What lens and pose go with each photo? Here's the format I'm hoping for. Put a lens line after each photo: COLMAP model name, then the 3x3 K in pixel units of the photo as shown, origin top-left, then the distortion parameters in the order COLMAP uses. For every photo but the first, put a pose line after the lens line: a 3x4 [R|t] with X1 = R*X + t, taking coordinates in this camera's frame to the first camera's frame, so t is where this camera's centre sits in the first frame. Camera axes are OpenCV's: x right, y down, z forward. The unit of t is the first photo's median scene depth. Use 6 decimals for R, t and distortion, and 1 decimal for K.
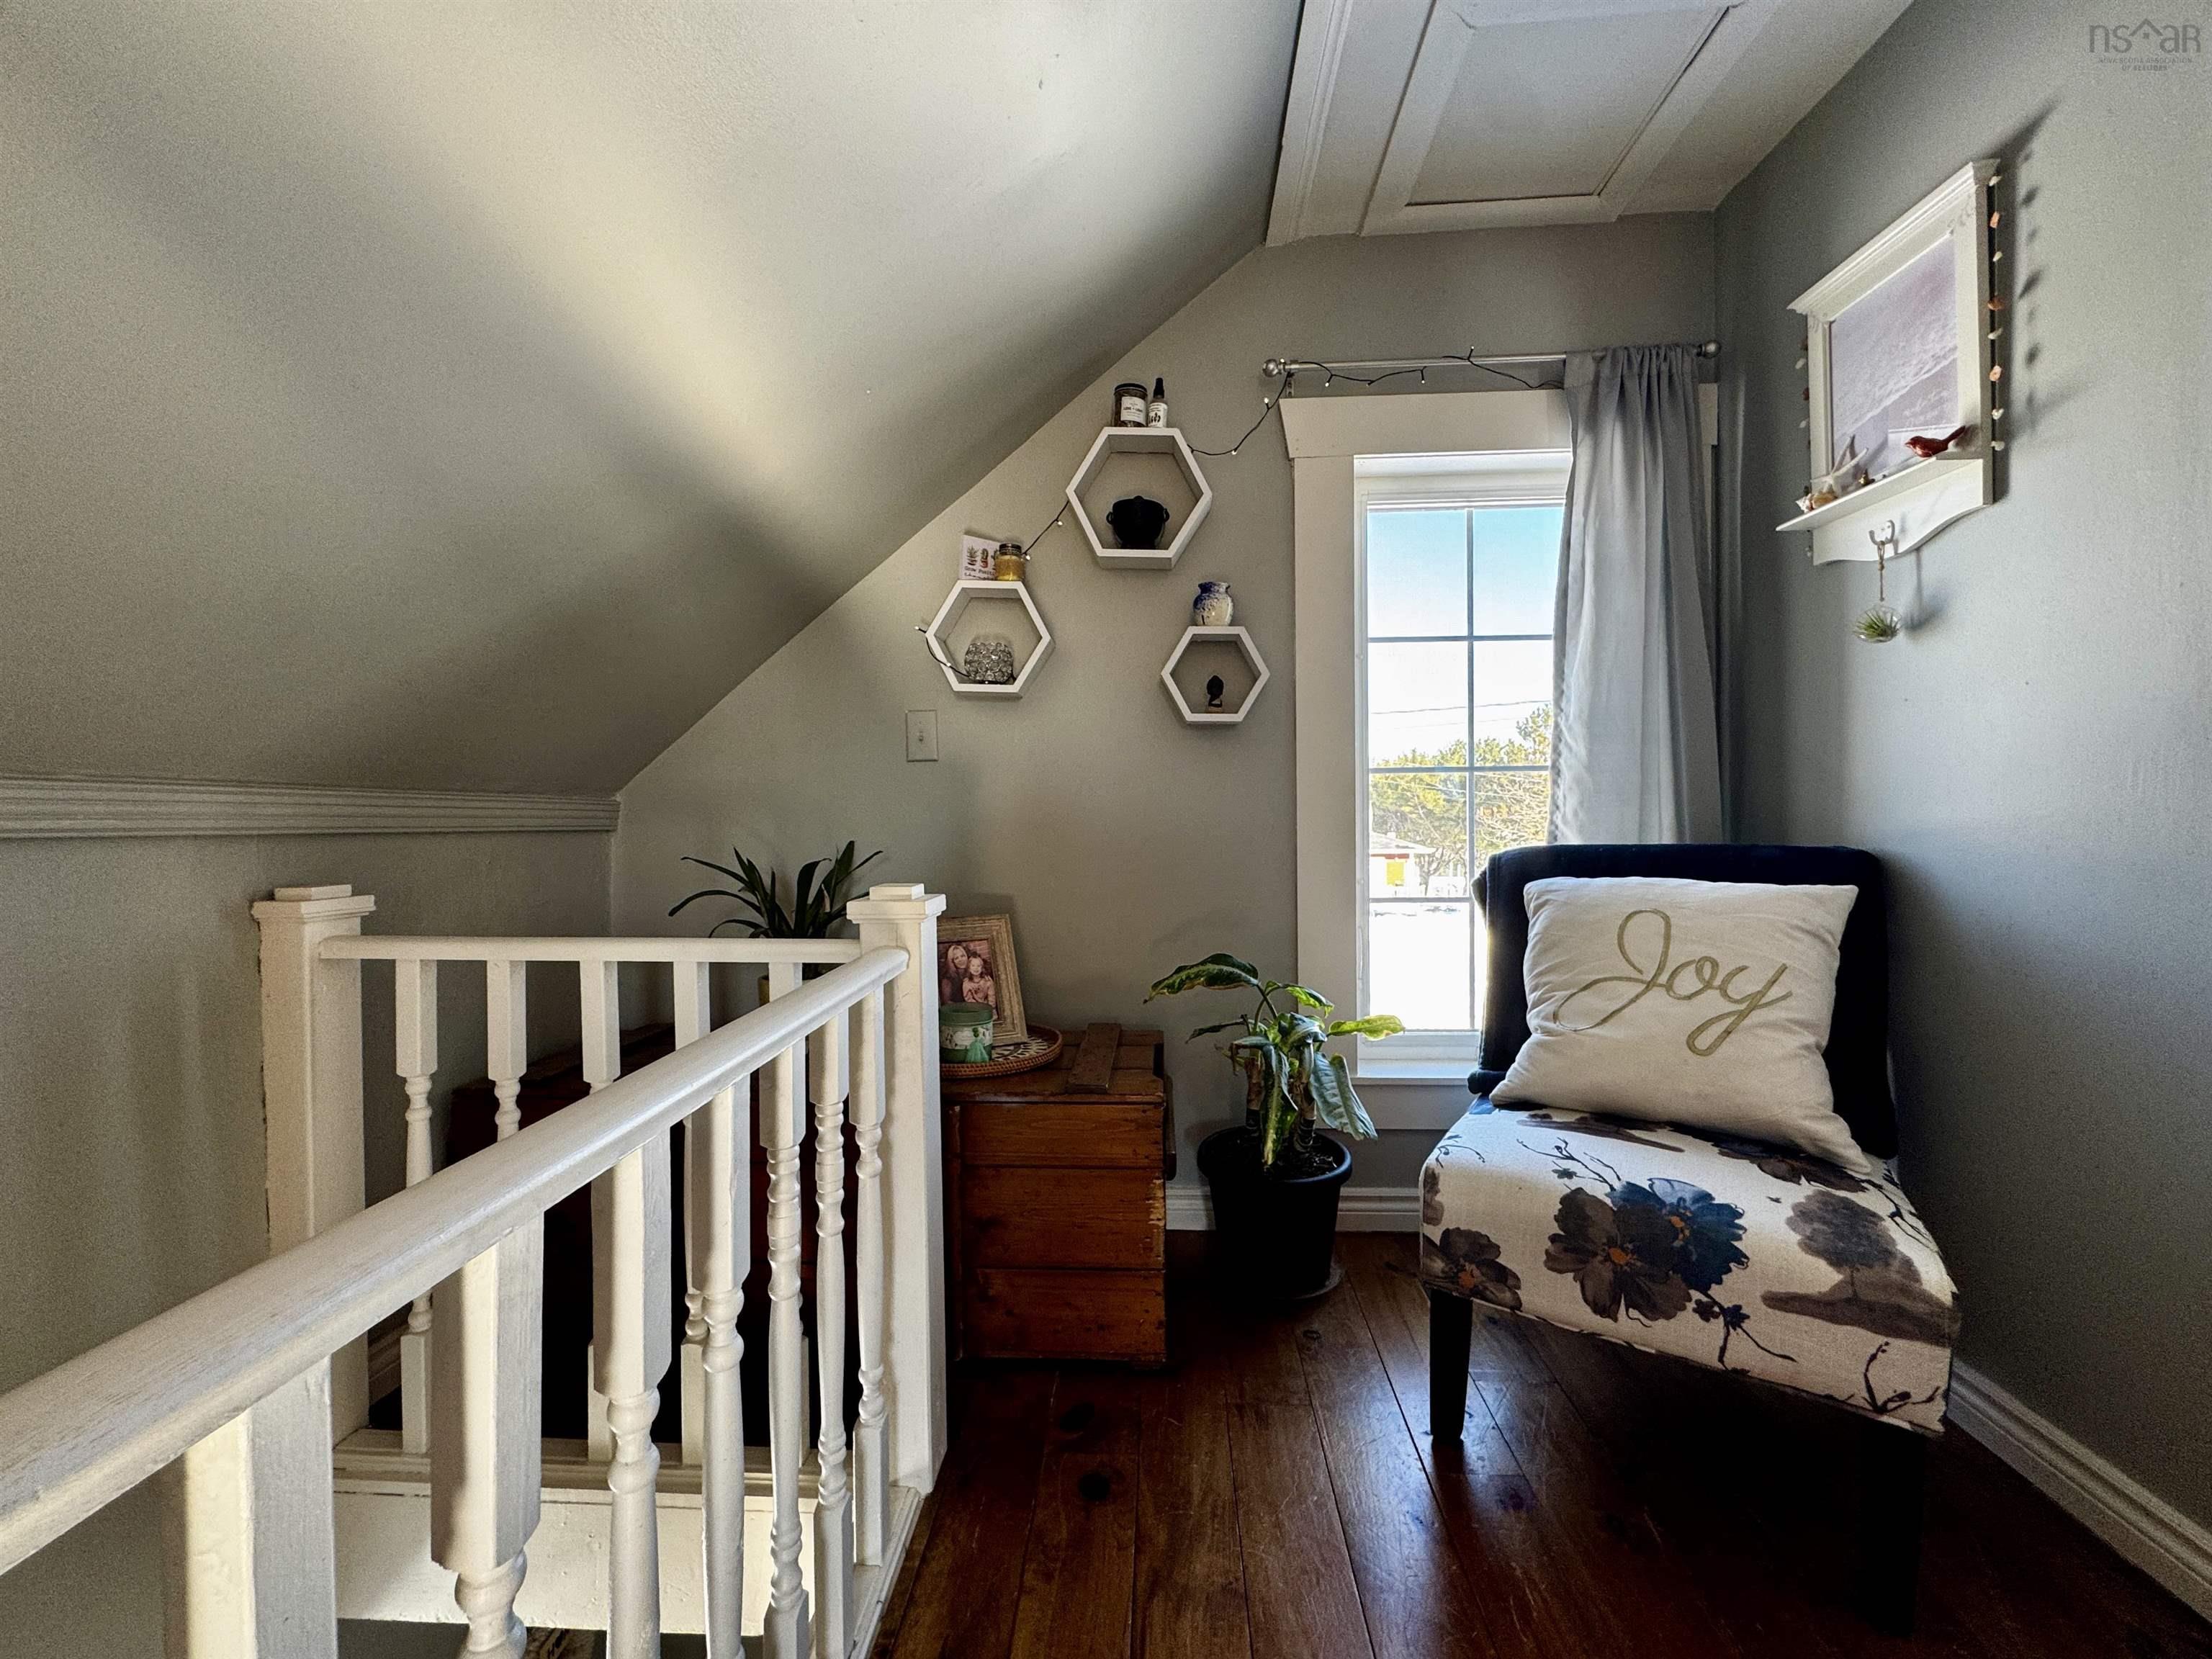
lens RADIAL K [[879.9, 0, 1104.5], [0, 879.9, 823.5], [0, 0, 1]] dist [-0.002513, 0.000370]
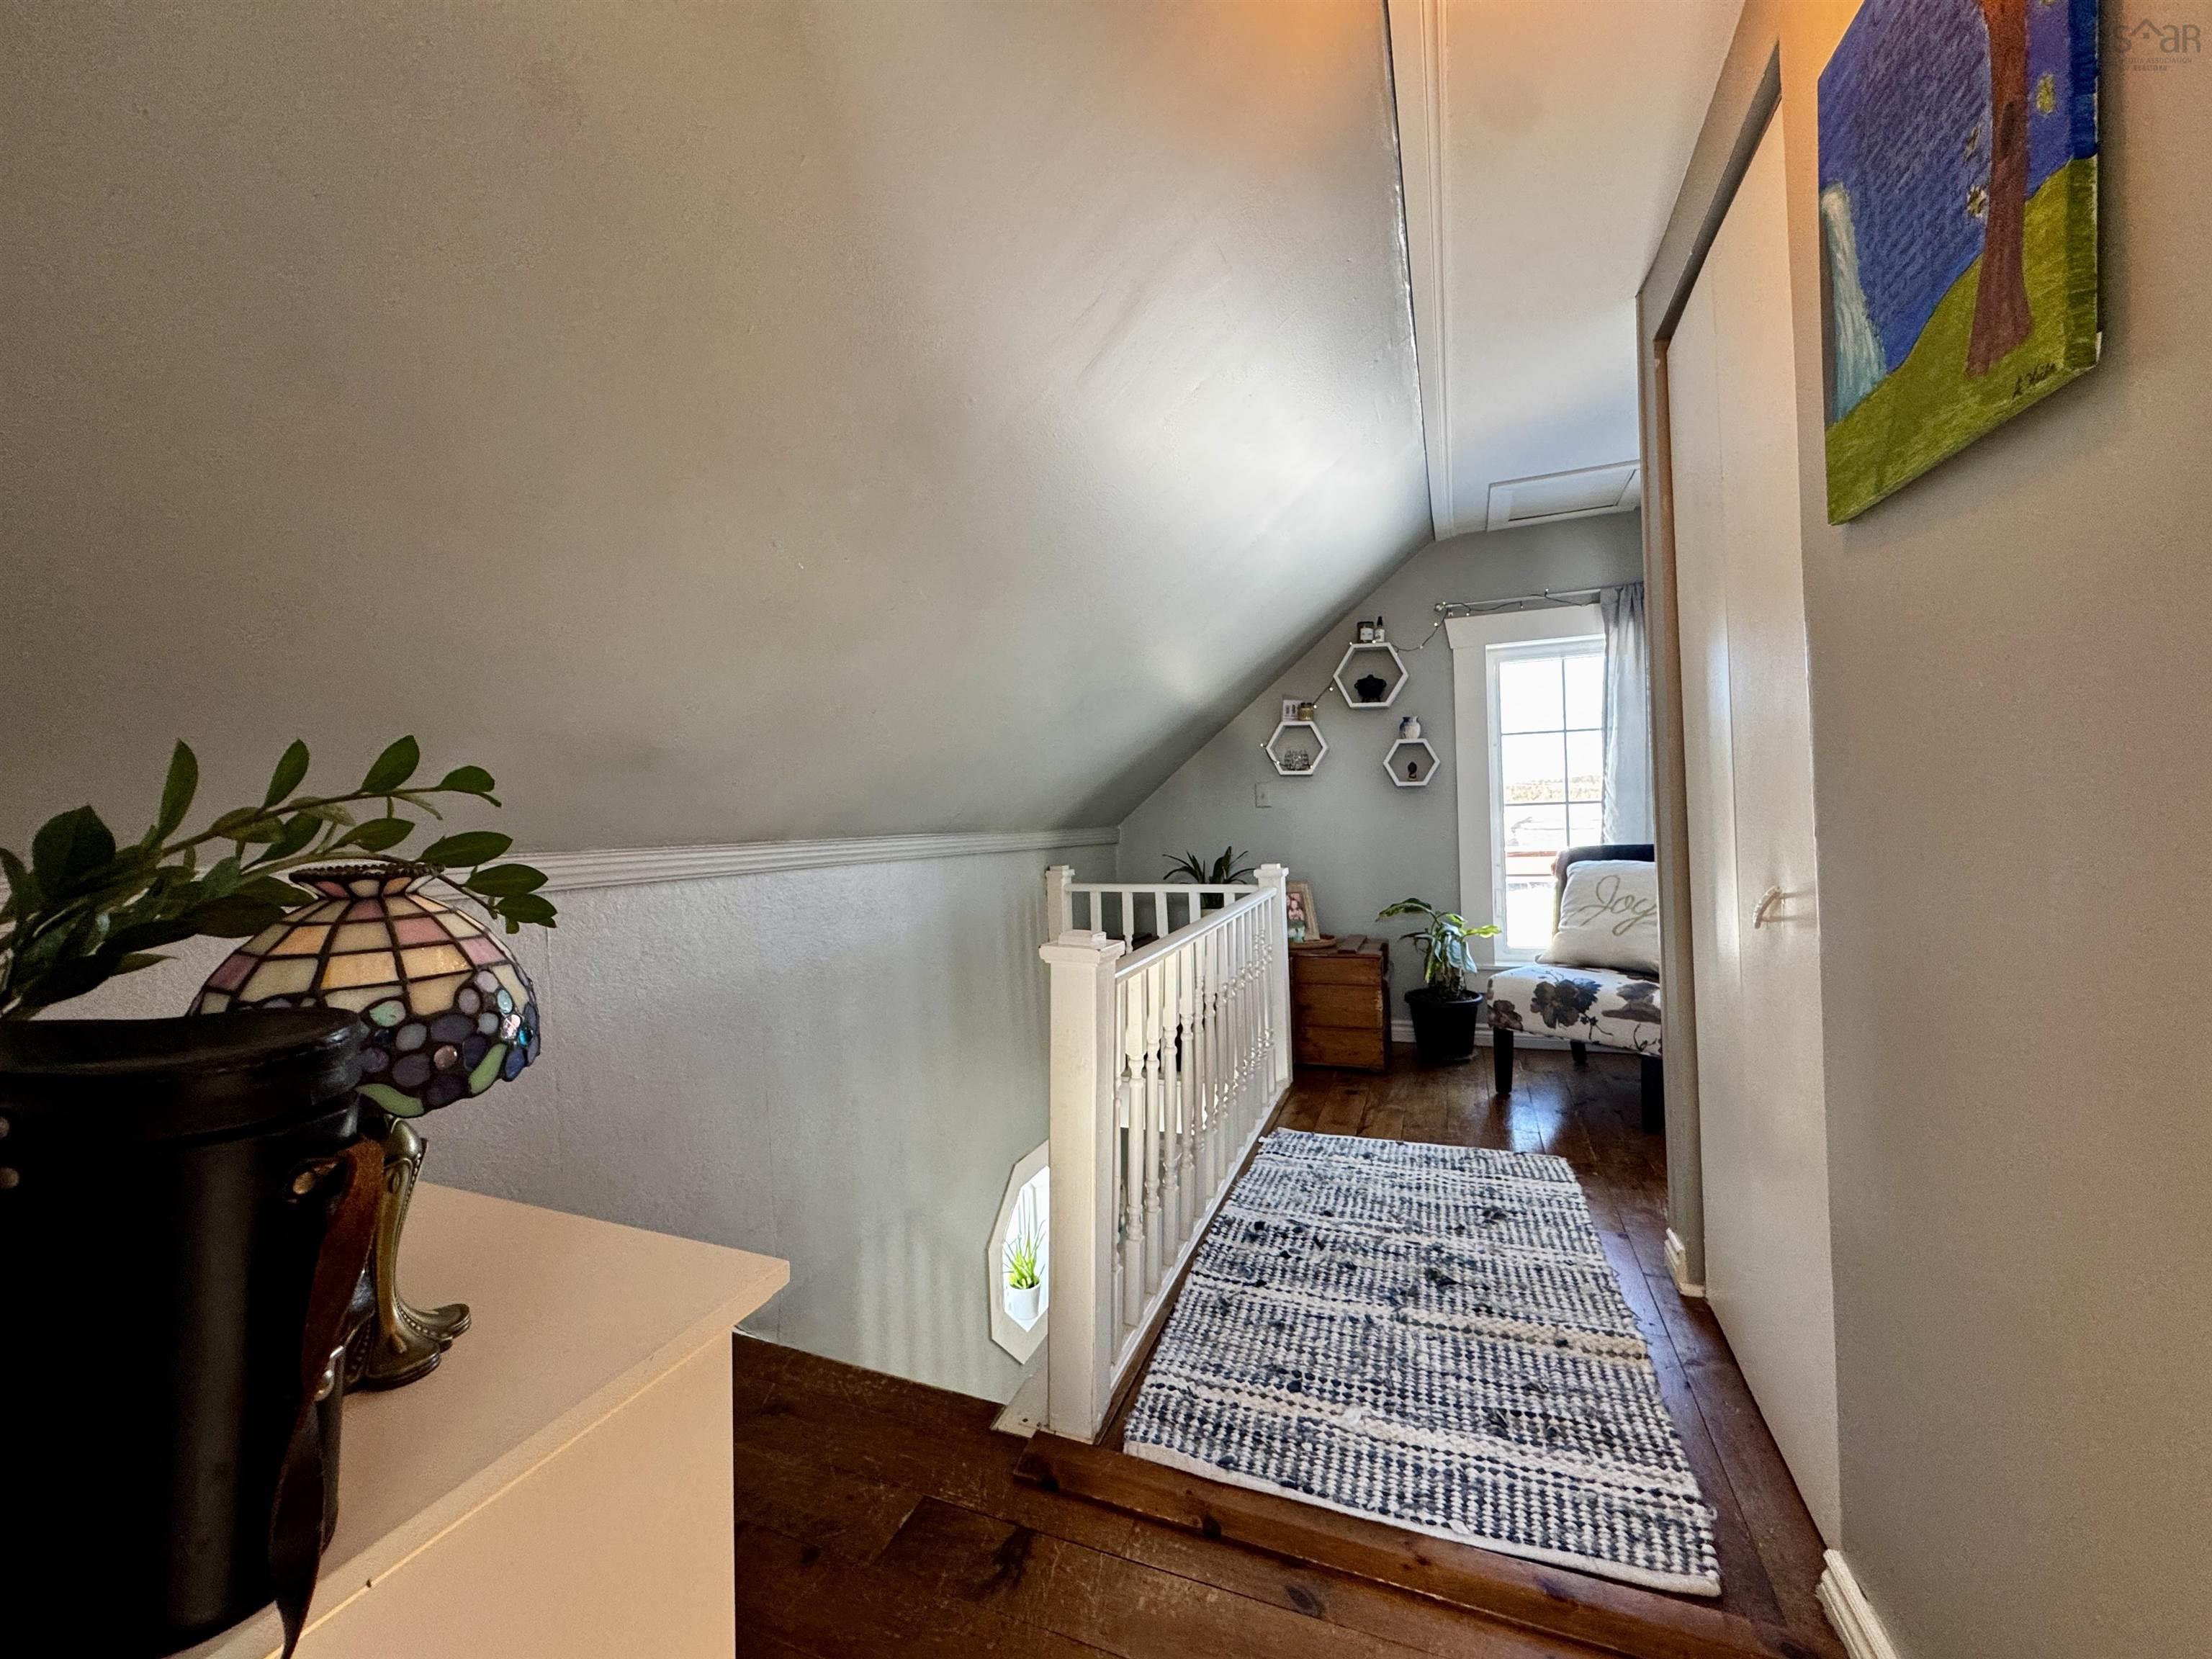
lens RADIAL K [[879.9, 0, 1104.5], [0, 879.9, 823.5], [0, 0, 1]] dist [-0.002513, 0.000370]
pose [[0.951428, -0.019078, -0.307280, 0.082922], [0.019062, 0.999814, -0.003052, -0.041852], [0.307281, -0.002954, 0.951614, -1.289347]]
